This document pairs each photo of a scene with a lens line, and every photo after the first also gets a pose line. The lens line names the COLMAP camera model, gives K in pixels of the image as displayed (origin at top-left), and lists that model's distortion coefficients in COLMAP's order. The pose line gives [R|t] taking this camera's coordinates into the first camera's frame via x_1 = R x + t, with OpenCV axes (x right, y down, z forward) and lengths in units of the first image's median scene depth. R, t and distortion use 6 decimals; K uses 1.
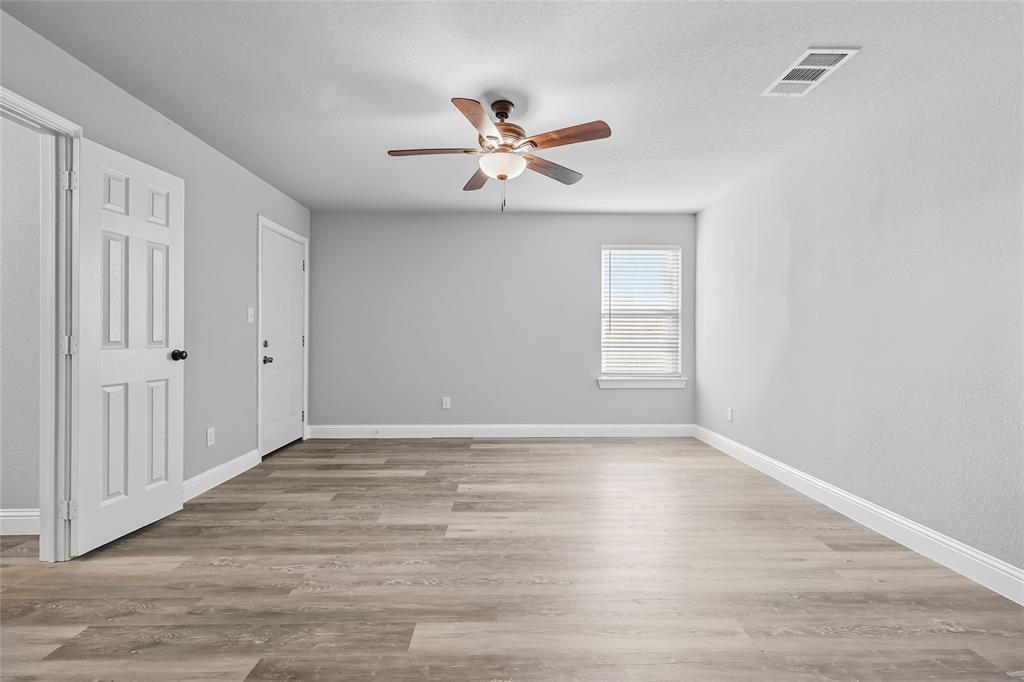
lens RADIAL K [[452.8, 0, 512.0], [0, 452.8, 341.0], [0, 0, 1]] dist [0.005464, 0.000460]
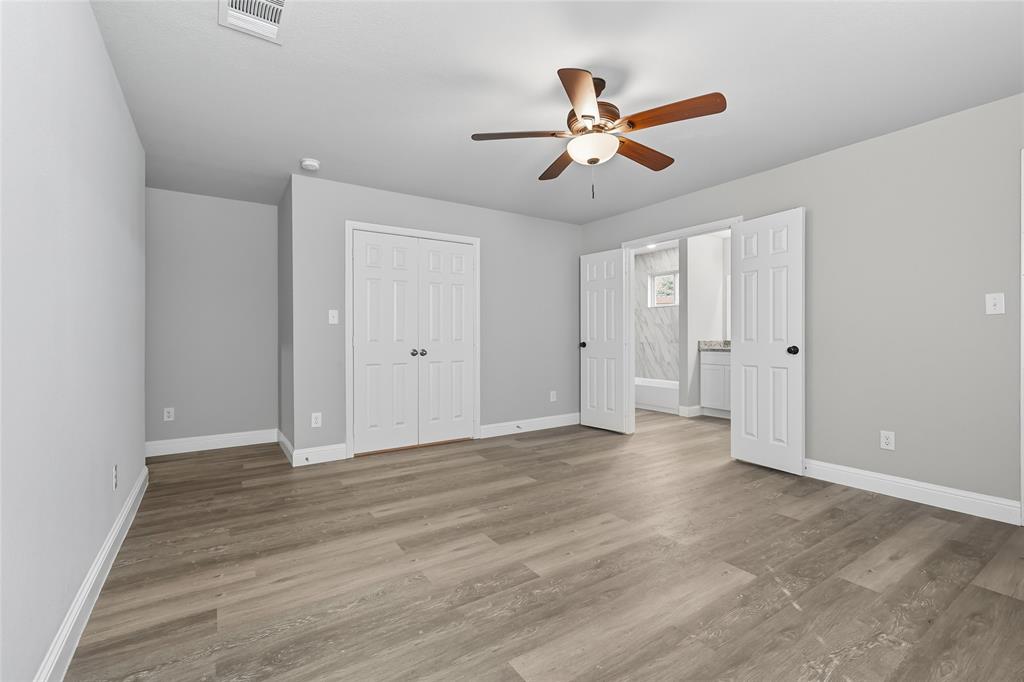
lens RADIAL K [[447.5, 0, 512.0], [0, 447.5, 341.0], [0, 0, 1]] dist [0.012606, 0.000161]
pose [[-0.840382, 0.007244, -0.541947, 0.534479], [0.000037, 0.999911, 0.013309, -0.007105], [0.541995, 0.011165, -0.840308, 1.467868]]
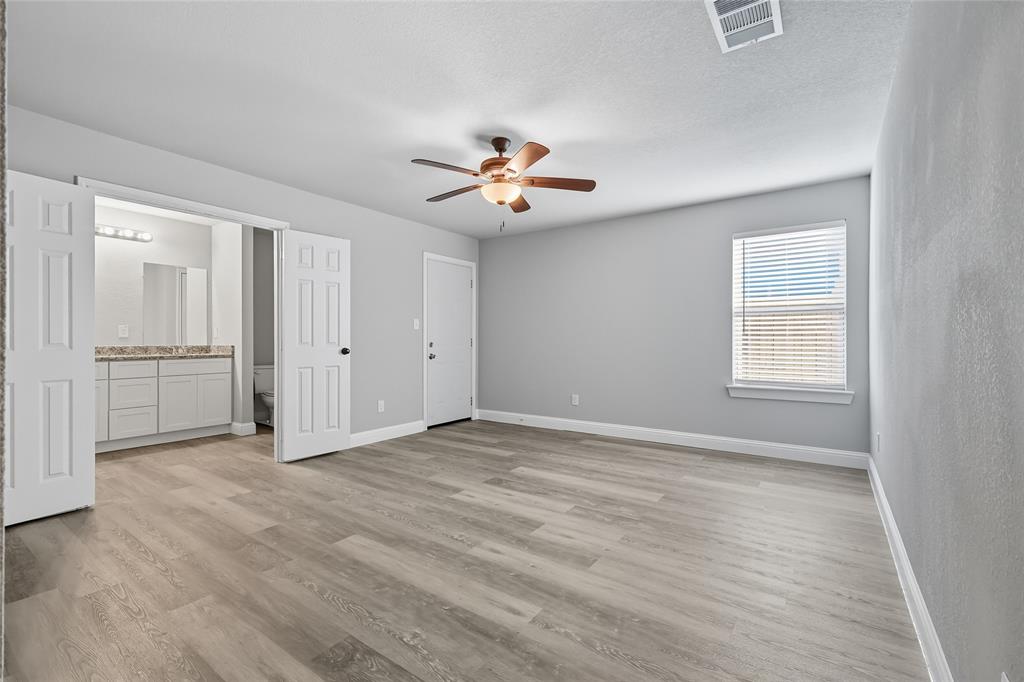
lens RADIAL K [[447.5, 0, 512.0], [0, 447.5, 341.0], [0, 0, 1]] dist [0.012606, 0.000161]
pose [[0.803950, -0.001265, -0.594695, 0.604808], [-0.002814, 0.999978, -0.005931, 0.003320], [0.594690, 0.006442, 0.803929, 0.073954]]
